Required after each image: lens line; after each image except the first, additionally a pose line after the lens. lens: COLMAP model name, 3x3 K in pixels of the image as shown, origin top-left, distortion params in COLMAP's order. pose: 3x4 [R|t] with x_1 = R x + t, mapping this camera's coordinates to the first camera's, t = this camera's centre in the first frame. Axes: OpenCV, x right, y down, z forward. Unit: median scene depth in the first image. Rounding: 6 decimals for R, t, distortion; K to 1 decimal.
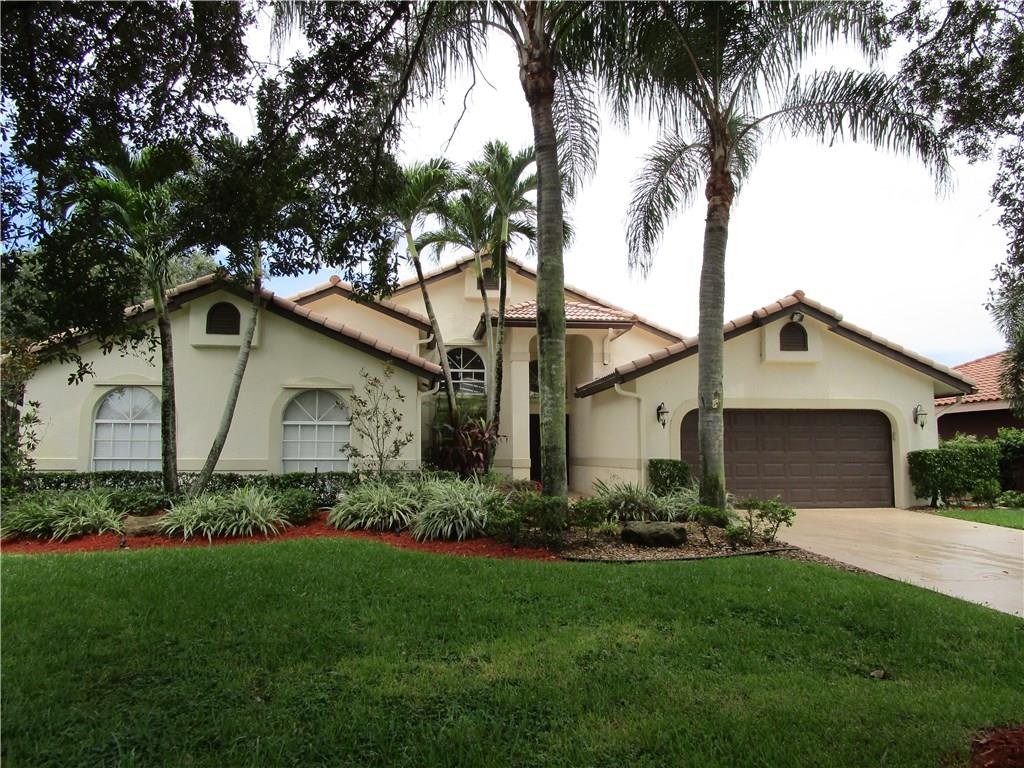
lens RADIAL K [[726.6, 0, 510.6], [0, 726.6, 380.5], [0, 0, 1]] dist [-0.034582, 0.010835]
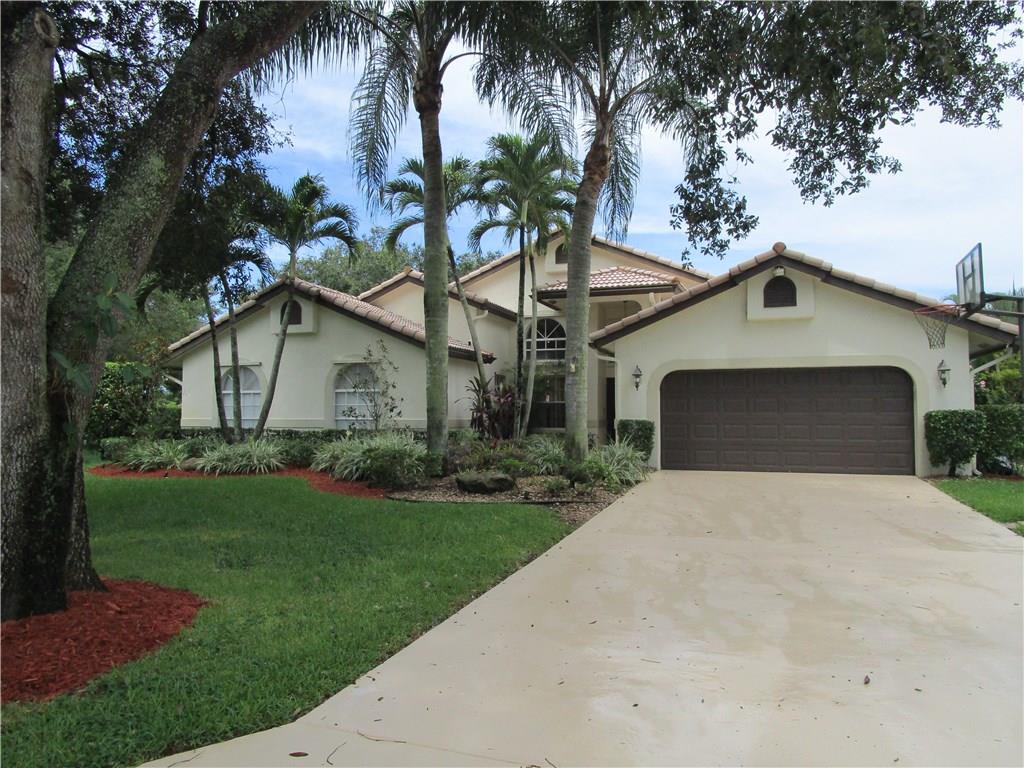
lens RADIAL K [[726.6, 0, 510.6], [0, 726.6, 380.5], [0, 0, 1]] dist [-0.034582, 0.010835]
pose [[0.896990, -0.020769, -0.441563, 0.493477], [0.043174, 0.998236, 0.040751, 0.001370], [0.439937, -0.055617, 0.896305, -0.012163]]
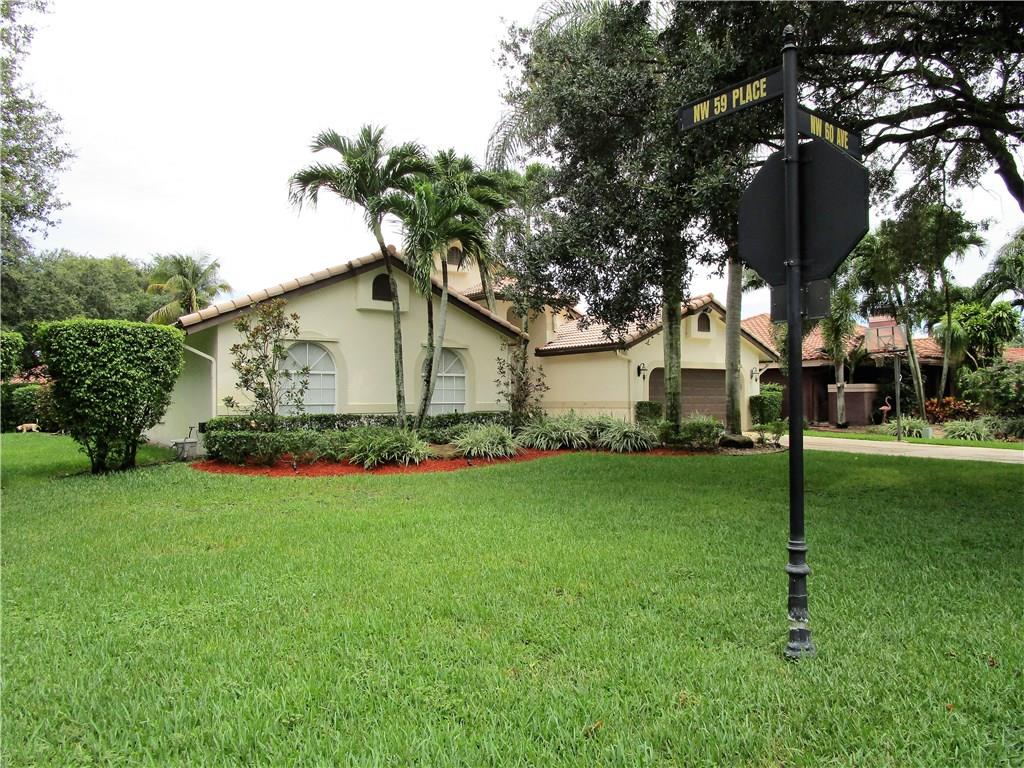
lens RADIAL K [[727.3, 0, 516.4], [0, 727.3, 380.1], [0, 0, 1]] dist [-0.032489, 0.012460]
pose [[0.857537, 0.006002, 0.514387, -0.763712], [-0.043233, 0.997235, 0.060437, -0.013696], [-0.512603, -0.074065, 0.855426, -0.142332]]
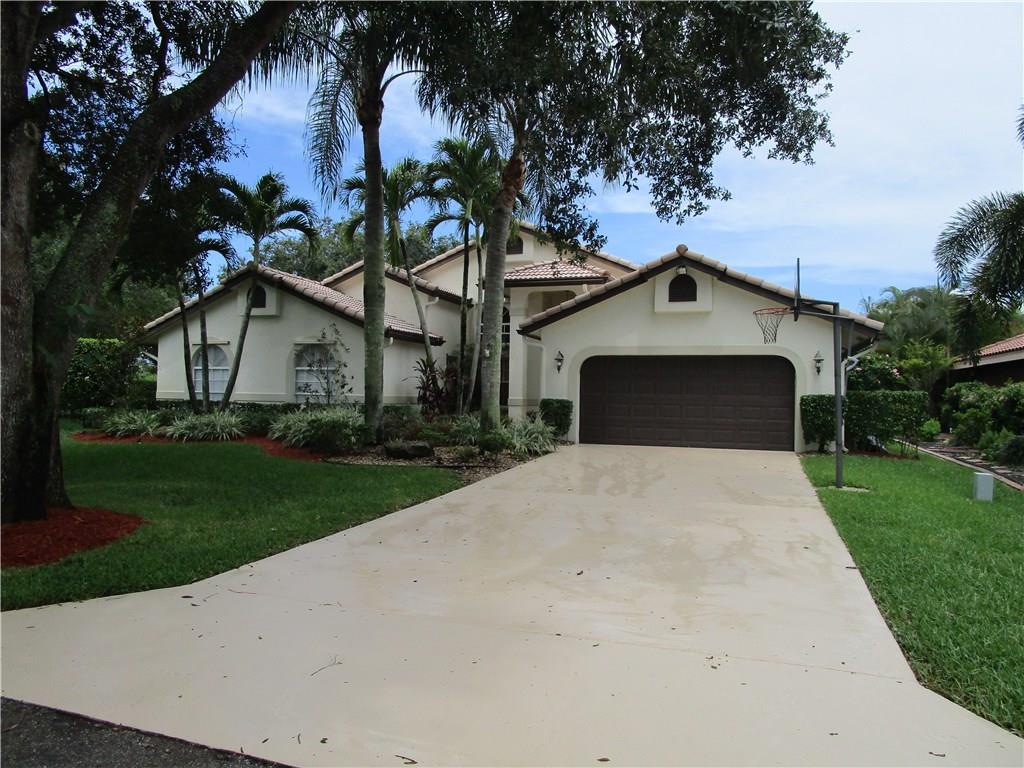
lens RADIAL K [[726.6, 0, 510.6], [0, 726.6, 380.5], [0, 0, 1]] dist [-0.034582, 0.010835]
pose [[0.902990, 0.007294, -0.429601, 0.628049], [0.025596, 0.997167, 0.070733, -0.006900], [0.428899, -0.074867, 0.900245, -0.092097]]
